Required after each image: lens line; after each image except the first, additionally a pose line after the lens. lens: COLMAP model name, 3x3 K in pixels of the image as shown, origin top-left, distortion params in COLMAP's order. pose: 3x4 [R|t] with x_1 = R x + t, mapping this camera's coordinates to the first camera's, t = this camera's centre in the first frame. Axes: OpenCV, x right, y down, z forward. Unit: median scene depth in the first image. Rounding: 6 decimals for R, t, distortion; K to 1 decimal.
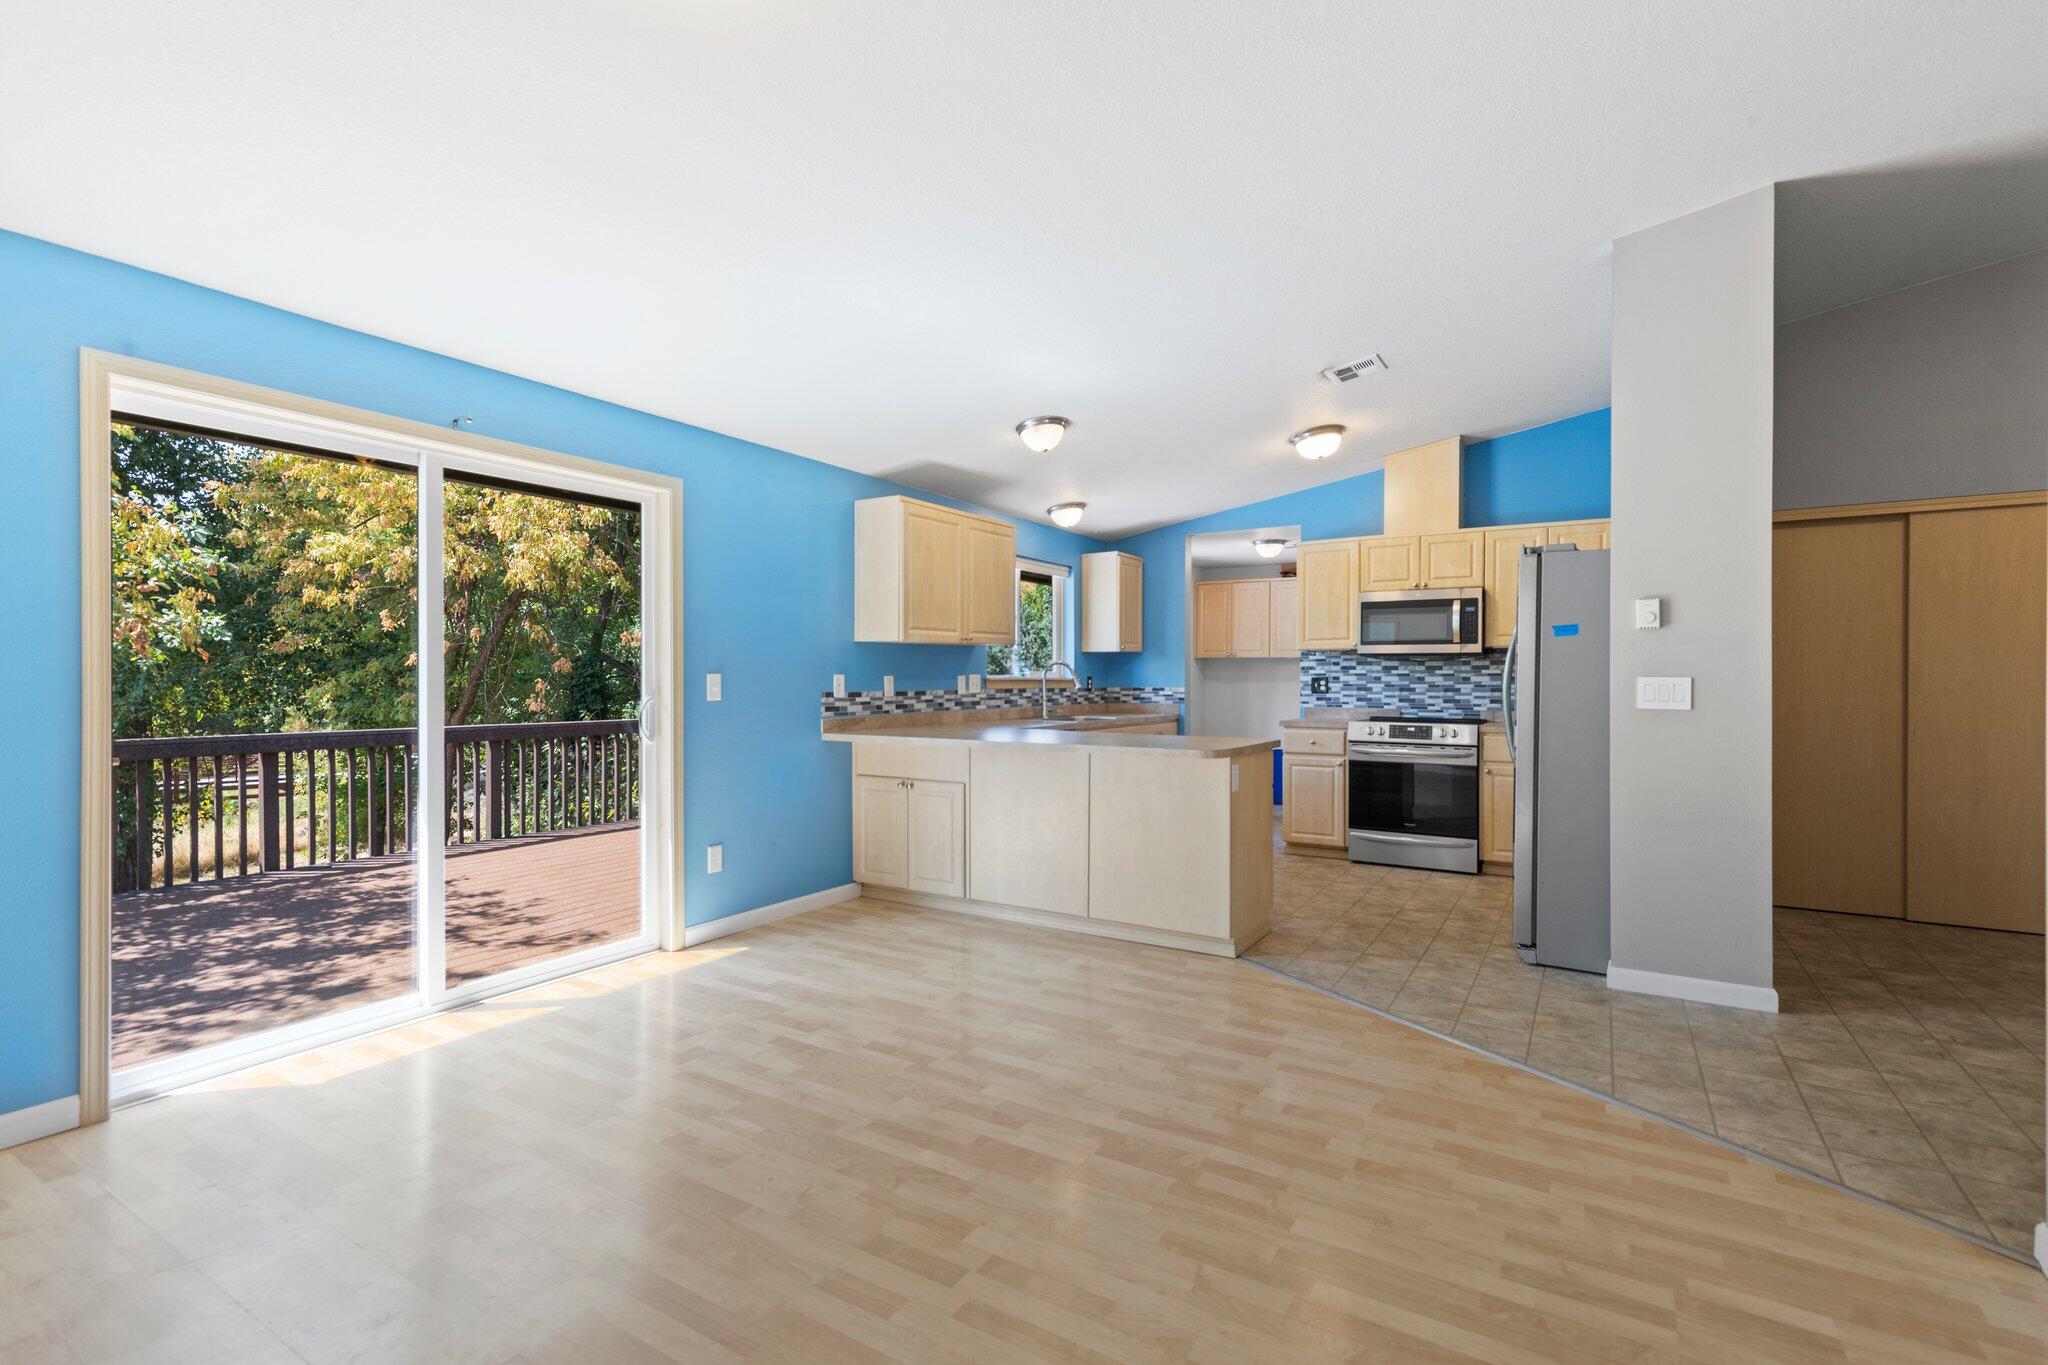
lens RADIAL K [[925.0, 0, 1057.5], [0, 925.0, 690.9], [0, 0, 1]] dist [0.009045, -0.000927]
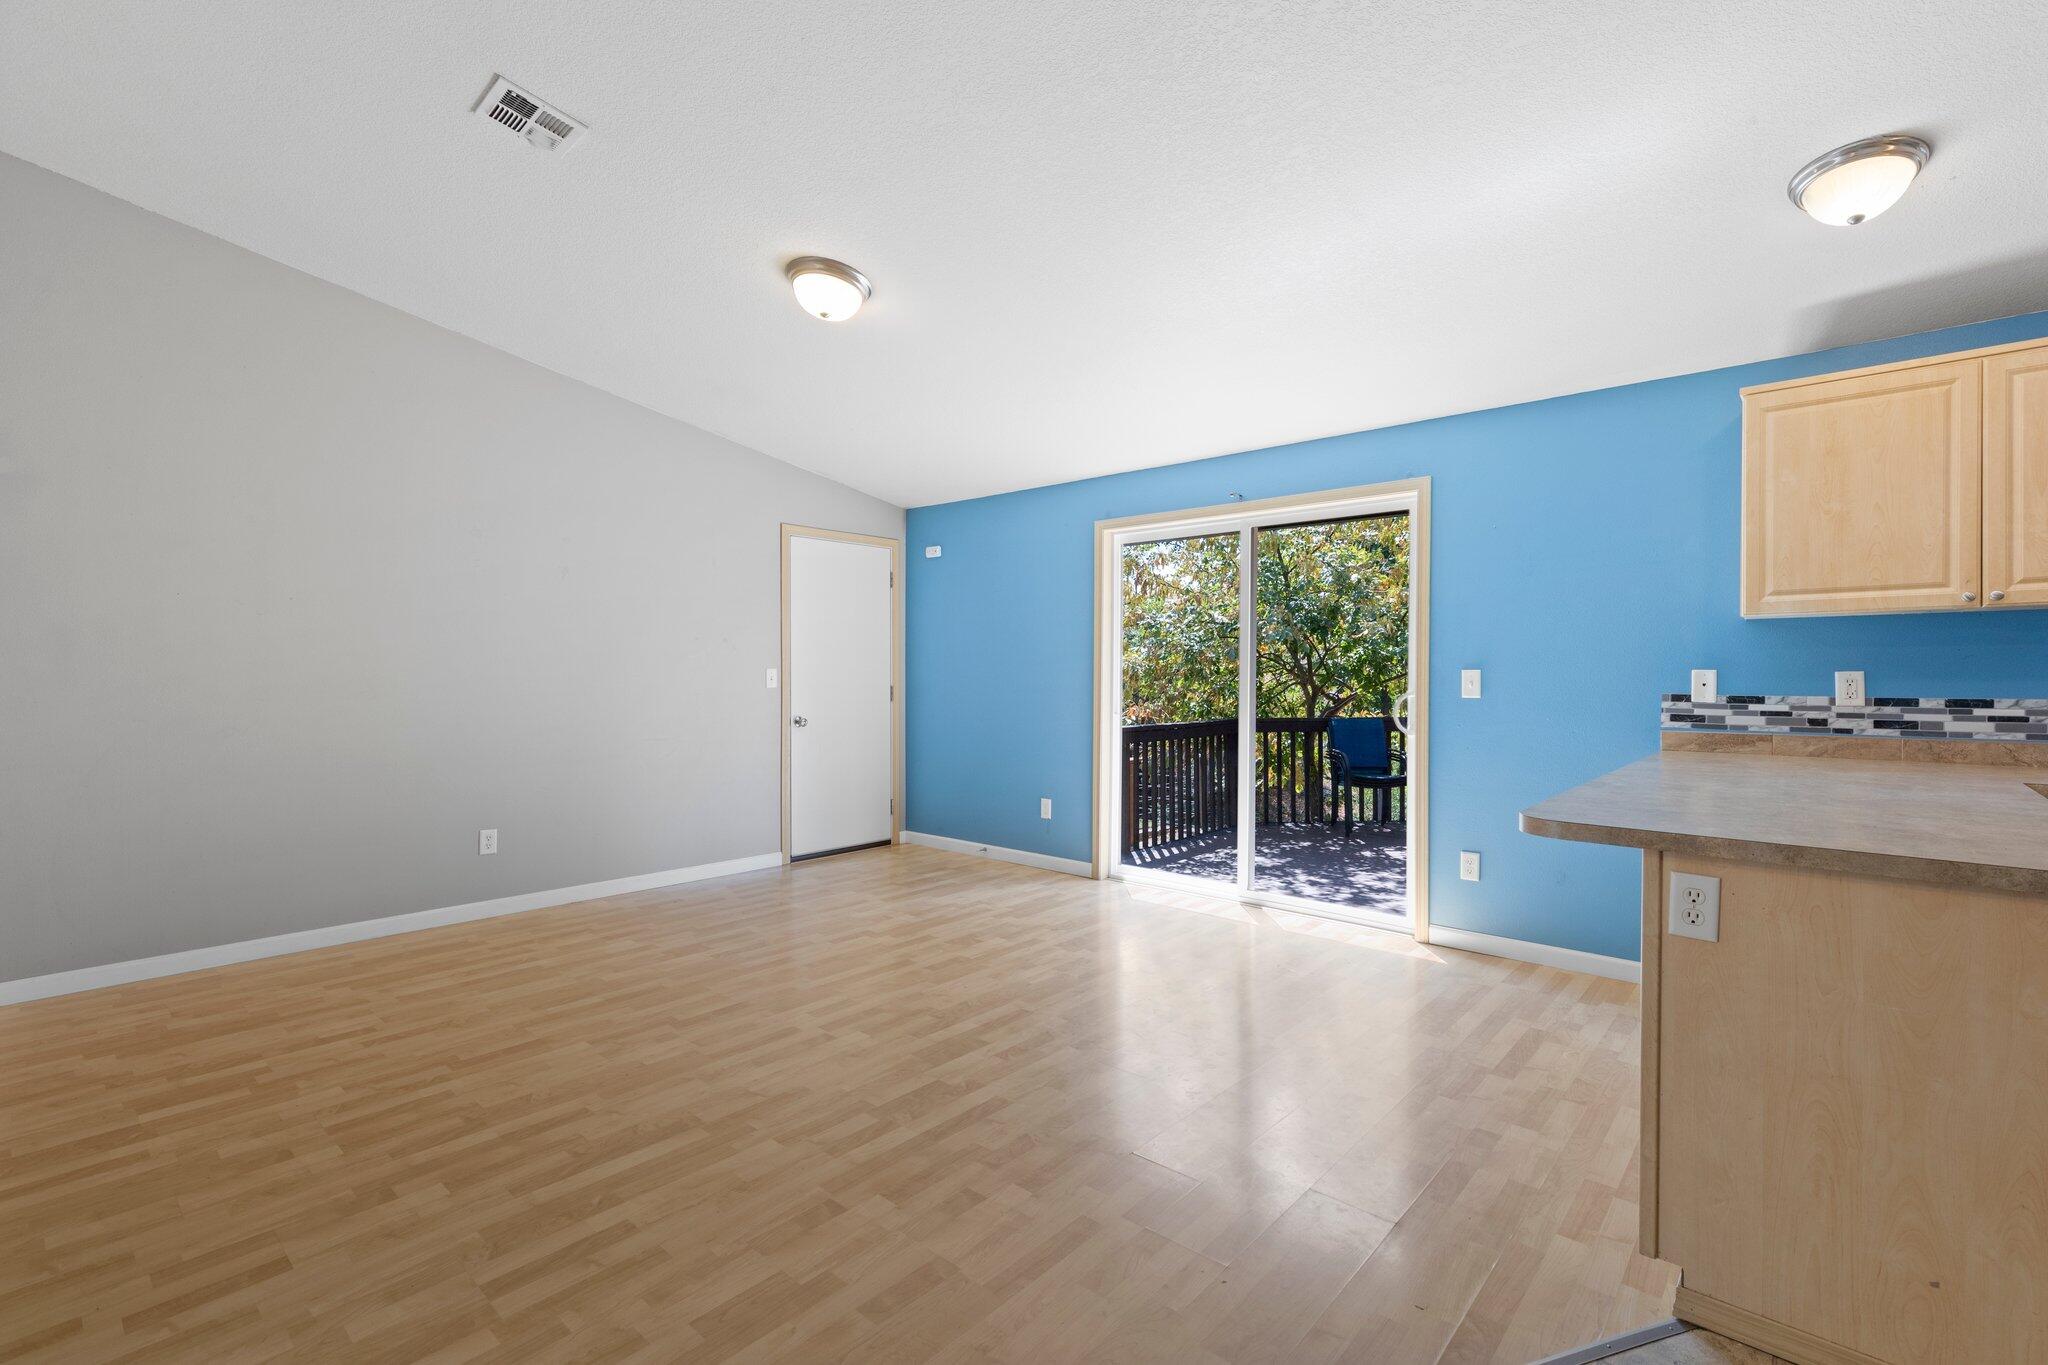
lens RADIAL K [[925.0, 0, 1017.3], [0, 925.0, 675.7], [0, 0, 1]] dist [0.009045, -0.000927]
pose [[-0.205339, 0.001349, -0.978690, 0.503077], [-0.017063, 0.999842, 0.004958, -0.006903], [0.978542, 0.017717, -0.205283, 0.577019]]
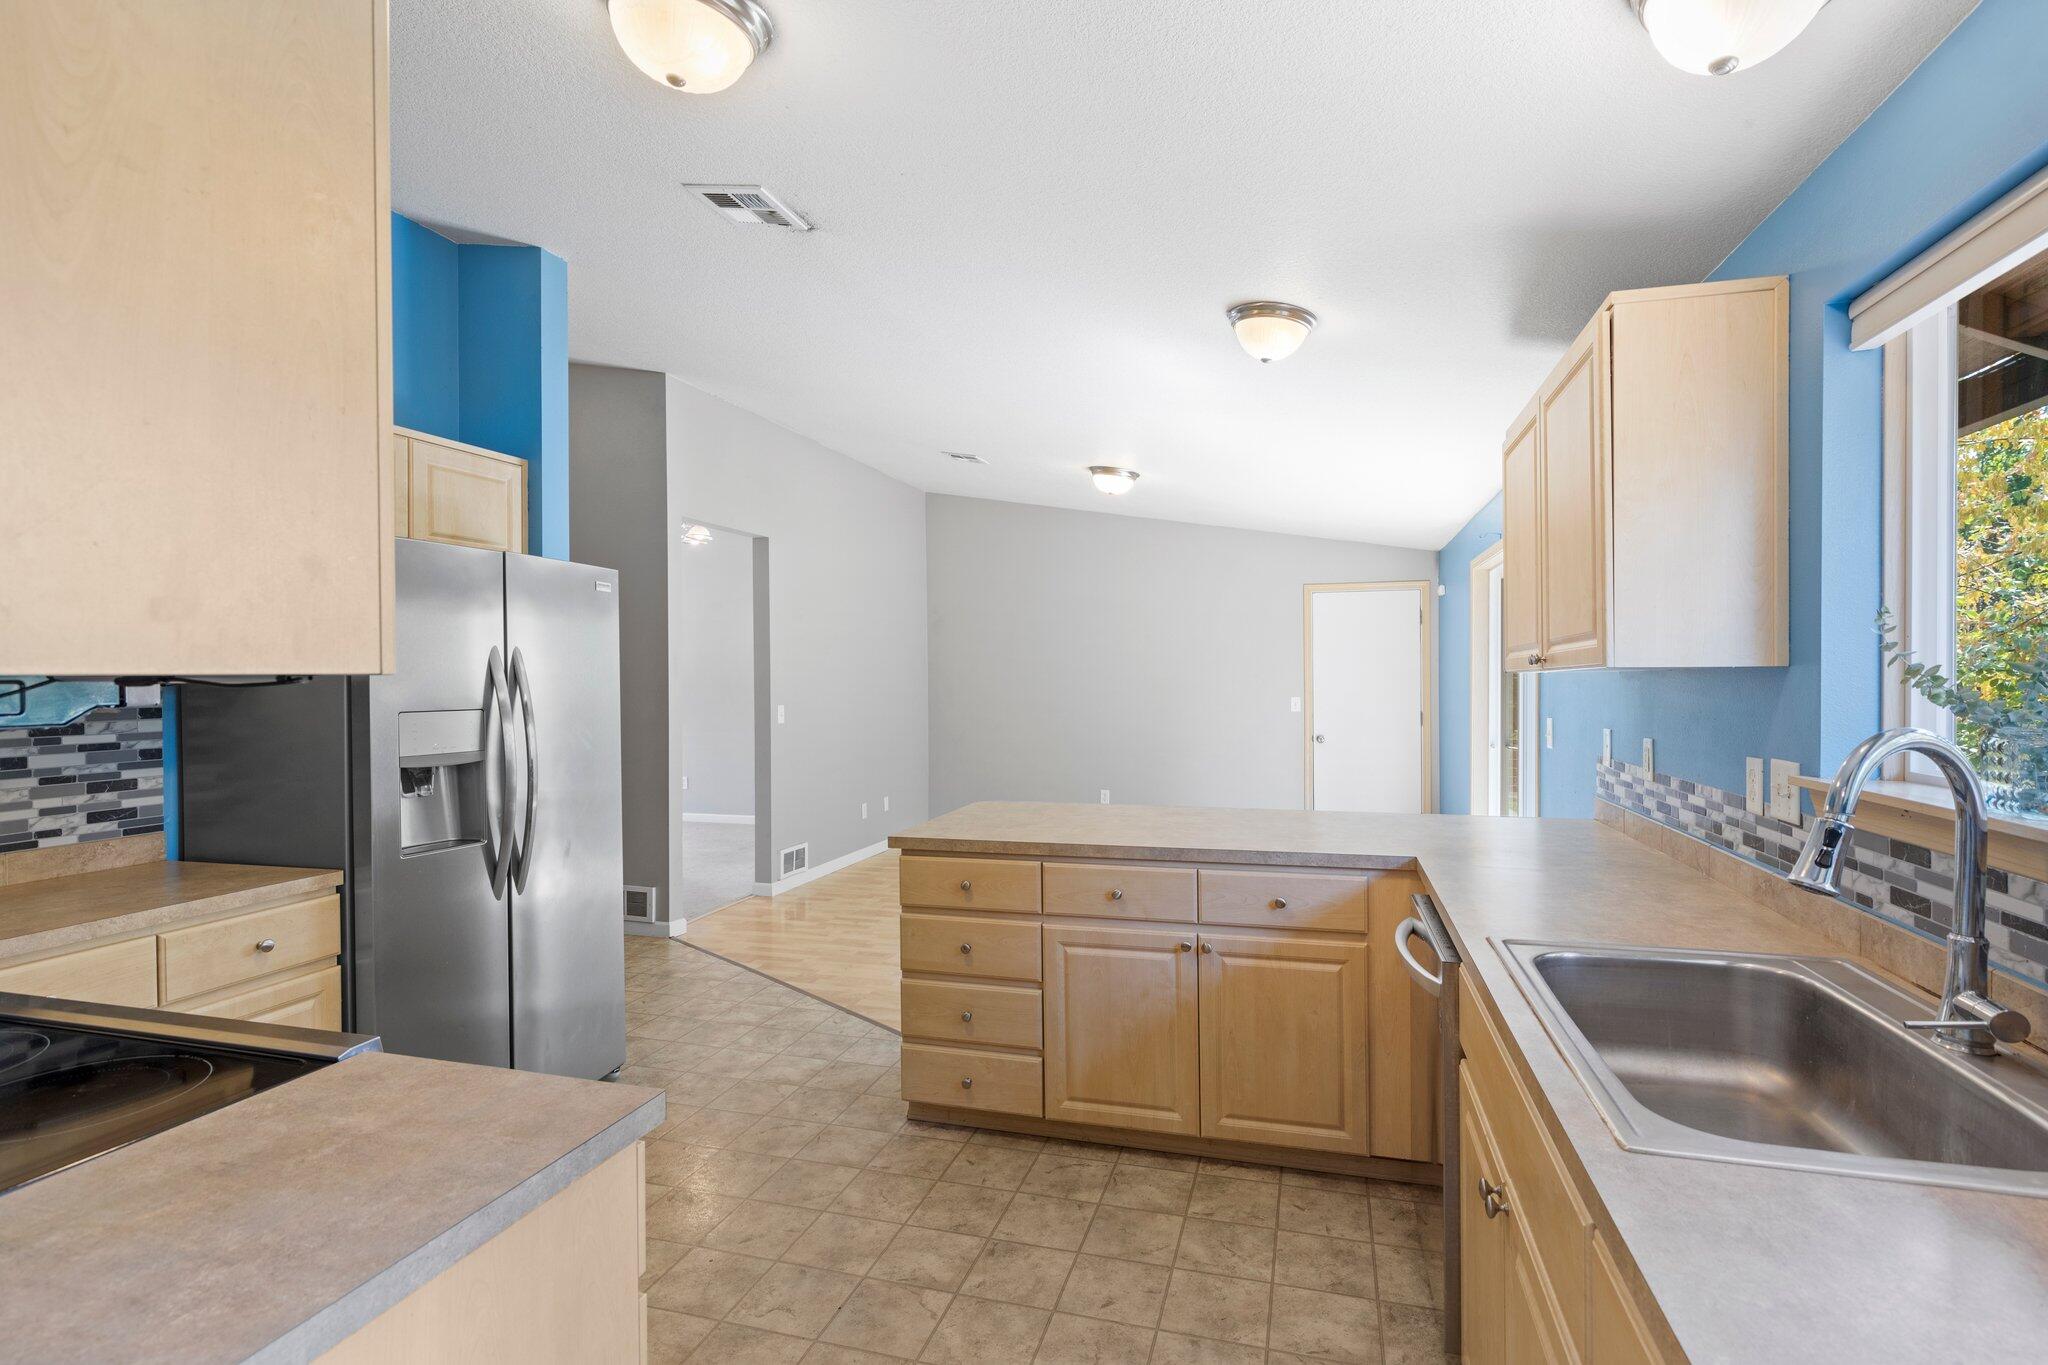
lens RADIAL K [[943.0, 0, 1029.6], [0, 943.0, 680.4], [0, 0, 1]] dist [-0.022065, 0.000078]
pose [[-0.972436, 0.005963, -0.233095, 0.245174], [0.002088, 0.999856, 0.016868, -0.054454], [0.233162, 0.015916, -0.972308, 1.361454]]
